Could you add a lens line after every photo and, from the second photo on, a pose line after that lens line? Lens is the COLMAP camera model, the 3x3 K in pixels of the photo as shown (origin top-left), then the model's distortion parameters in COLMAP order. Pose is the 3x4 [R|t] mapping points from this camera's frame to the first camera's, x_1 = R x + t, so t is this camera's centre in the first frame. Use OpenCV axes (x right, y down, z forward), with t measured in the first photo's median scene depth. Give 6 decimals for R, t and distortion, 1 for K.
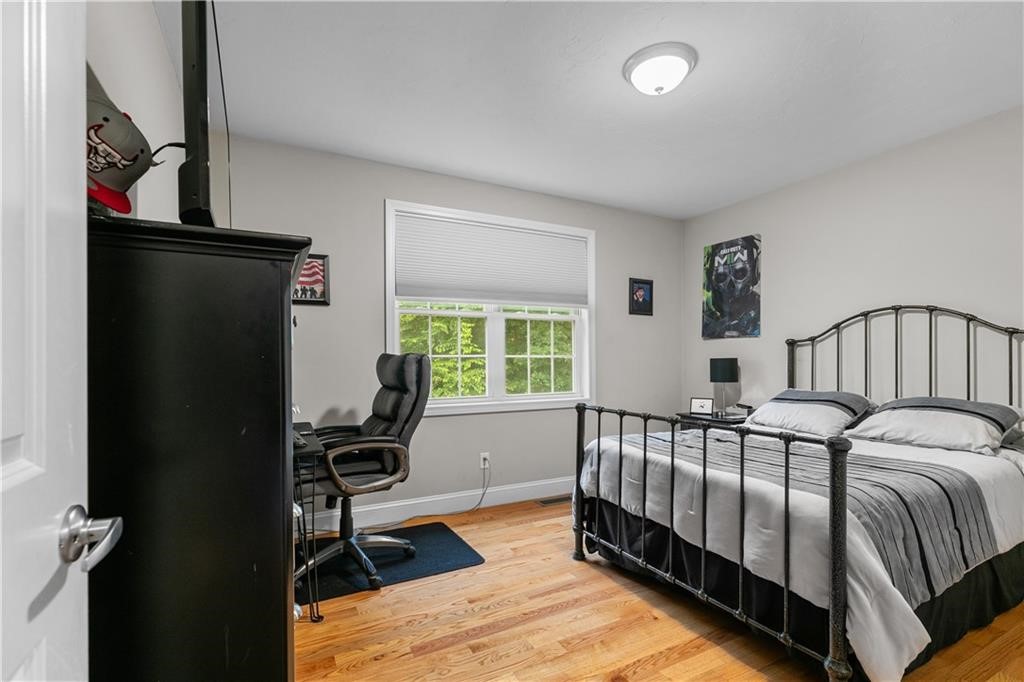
lens RADIAL K [[469.8, 0, 514.1], [0, 469.8, 360.7], [0, 0, 1]] dist [0.002092, -0.000086]
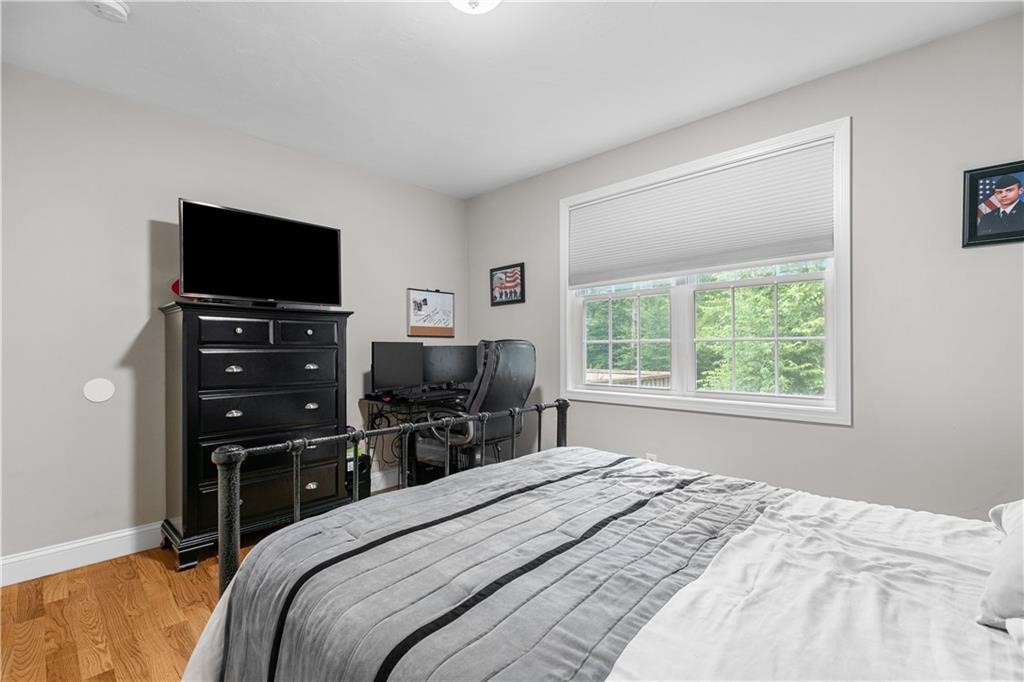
lens RADIAL K [[460.0, 0, 508.8], [0, 460.0, 349.6], [0, 0, 1]] dist [0.004088, -0.000618]
pose [[0.321825, 0.004533, -0.946788, 0.812797], [0.001491, 0.999985, 0.005295, 0.000906], [0.946798, -0.003116, 0.321814, 0.620587]]
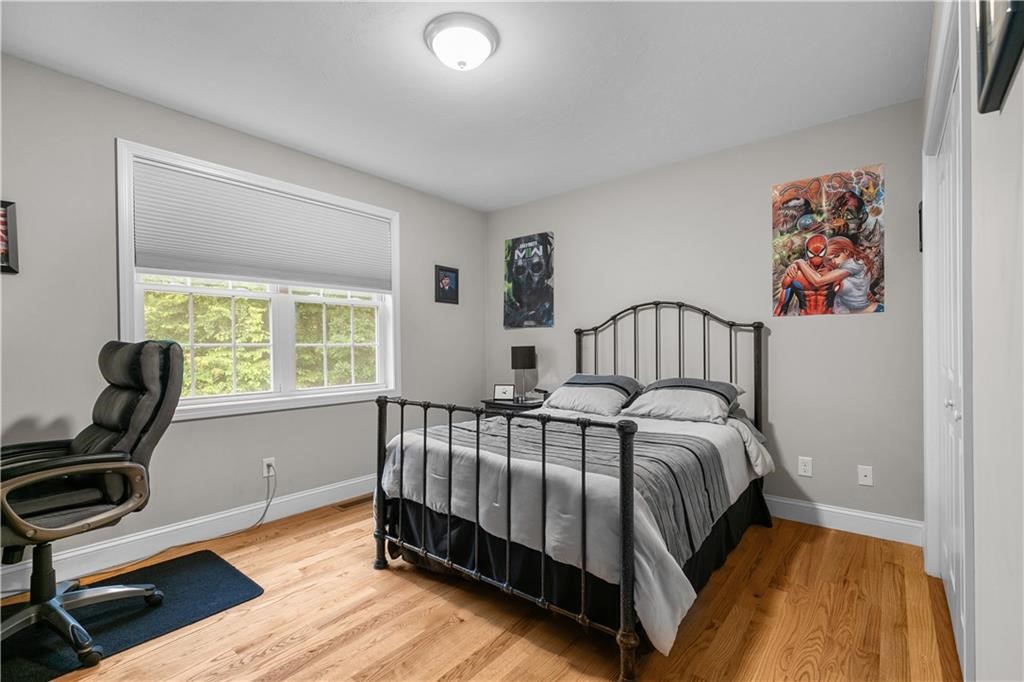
lens RADIAL K [[460.0, 0, 508.8], [0, 460.0, 349.6], [0, 0, 1]] dist [0.004088, -0.000618]
pose [[0.923578, -0.005730, 0.383367, 0.026566], [0.005597, 0.999983, 0.001464, 0.000278], [-0.383369, 0.000793, 0.923595, 0.078225]]
